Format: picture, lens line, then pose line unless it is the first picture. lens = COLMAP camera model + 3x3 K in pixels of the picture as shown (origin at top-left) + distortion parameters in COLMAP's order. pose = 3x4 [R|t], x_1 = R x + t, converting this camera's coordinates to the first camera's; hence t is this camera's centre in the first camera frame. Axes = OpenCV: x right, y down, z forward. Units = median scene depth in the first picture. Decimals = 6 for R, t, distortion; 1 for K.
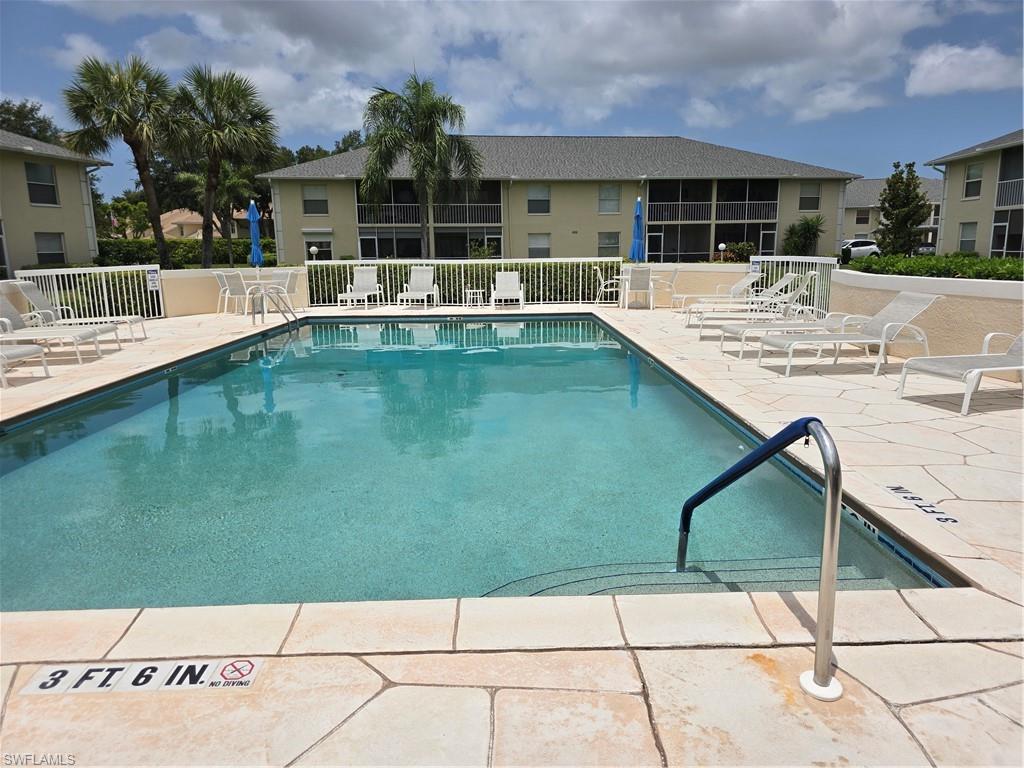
lens RADIAL K [[688.2, 0, 513.8], [0, 688.2, 383.7], [0, 0, 1]] dist [0.053237, -0.052472]
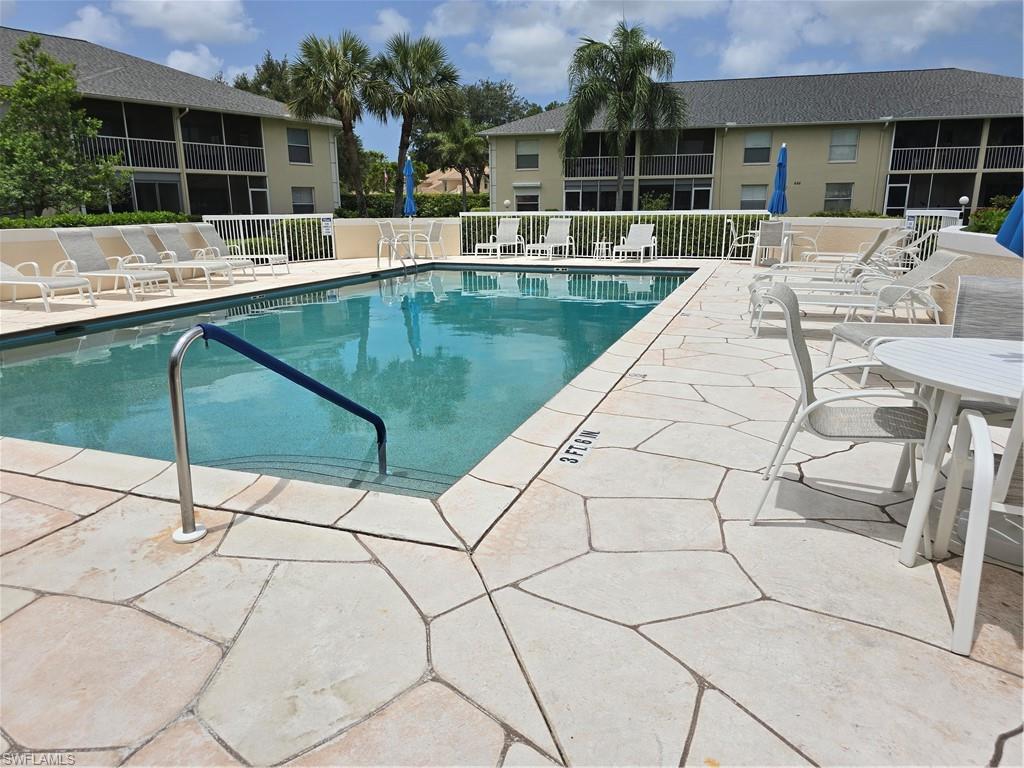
lens RADIAL K [[688.2, 0, 513.8], [0, 688.2, 381.9], [0, 0, 1]] dist [0.053237, -0.052472]
pose [[0.930389, 0.096771, -0.353569, 0.125943], [-0.075385, 0.994420, 0.073800, 0.001464], [0.358738, -0.042009, 0.932492, 0.002880]]
